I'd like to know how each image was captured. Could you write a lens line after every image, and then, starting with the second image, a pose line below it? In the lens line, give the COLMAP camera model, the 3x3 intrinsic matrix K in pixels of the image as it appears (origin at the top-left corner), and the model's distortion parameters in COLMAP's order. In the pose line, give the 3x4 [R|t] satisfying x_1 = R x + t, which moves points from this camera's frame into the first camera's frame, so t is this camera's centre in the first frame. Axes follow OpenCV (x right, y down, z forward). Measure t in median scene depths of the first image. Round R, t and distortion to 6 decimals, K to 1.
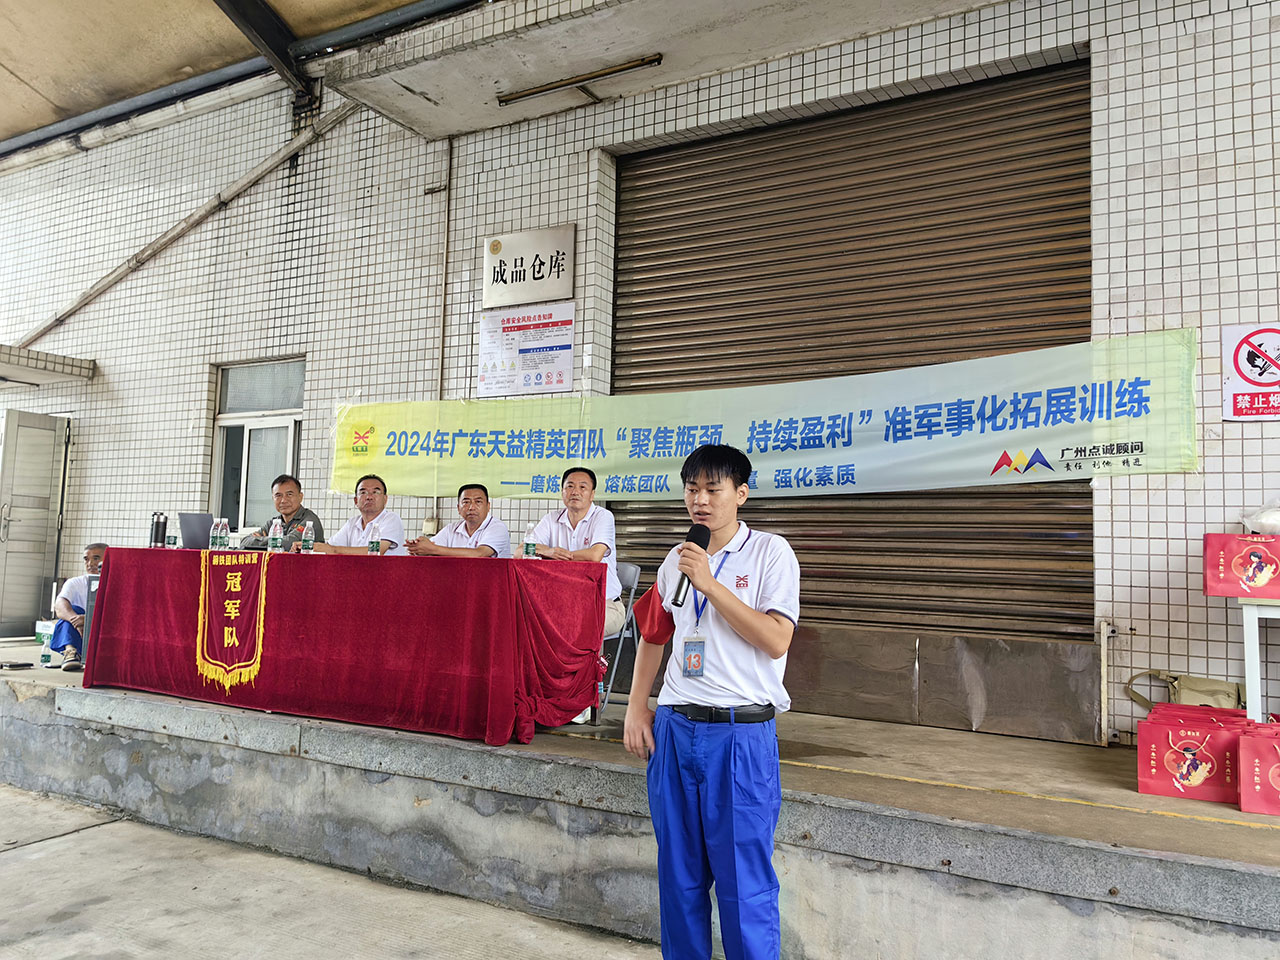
lens RADIAL K [[1021.2, 0, 632.3], [0, 1021.2, 477.1], [0, 0, 1]] dist [0.080396, -0.102885]
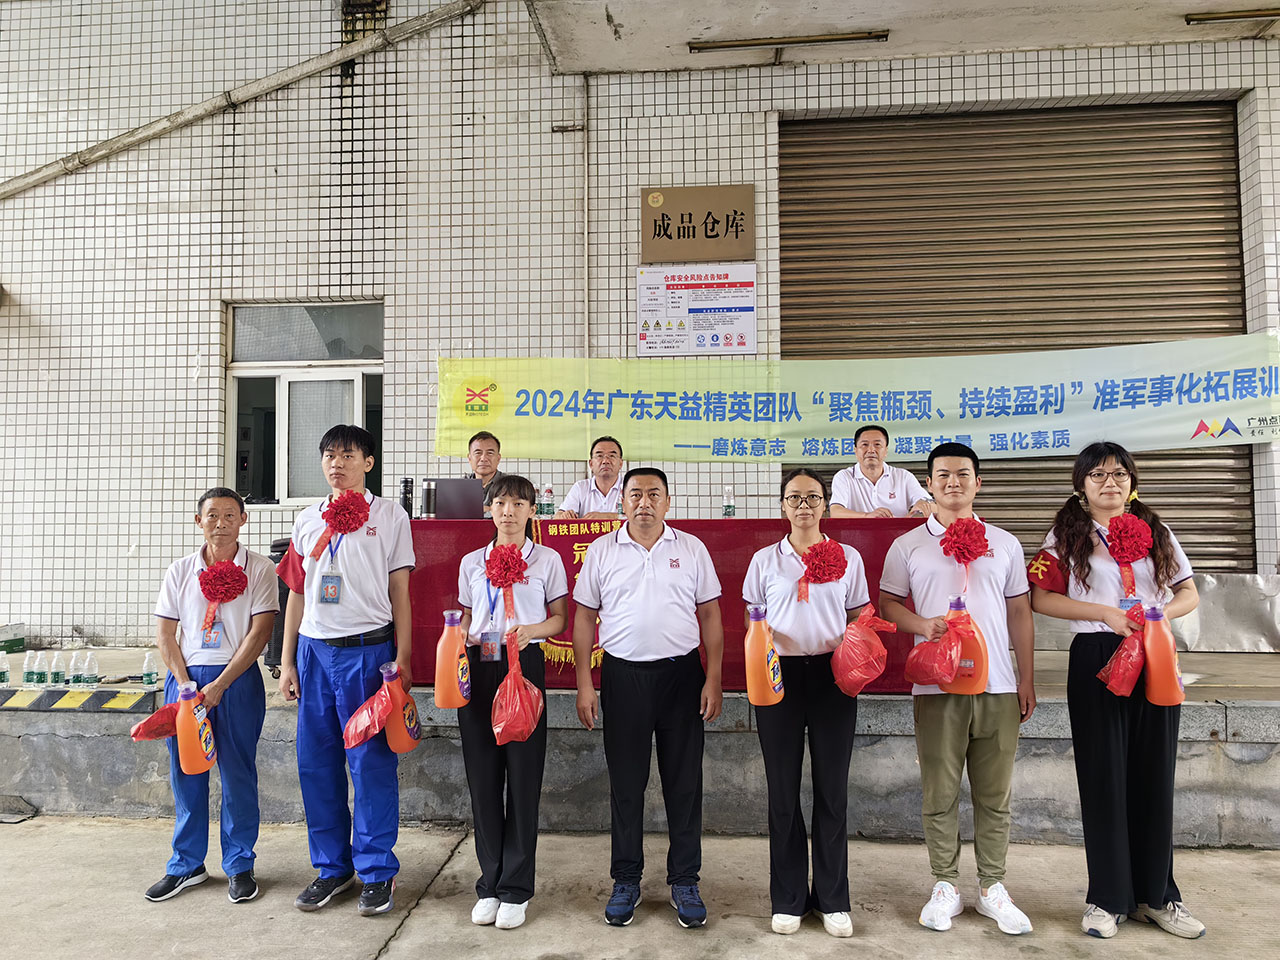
lens RADIAL K [[1021.2, 0, 642.3], [0, 1021.2, 477.5], [0, 0, 1]] dist [0.080396, -0.102885]
pose [[0.906219, -0.009425, 0.422703, -0.645461], [-0.004126, 0.999507, 0.031132, 0.006546], [-0.422788, -0.029957, 0.905734, 0.152597]]
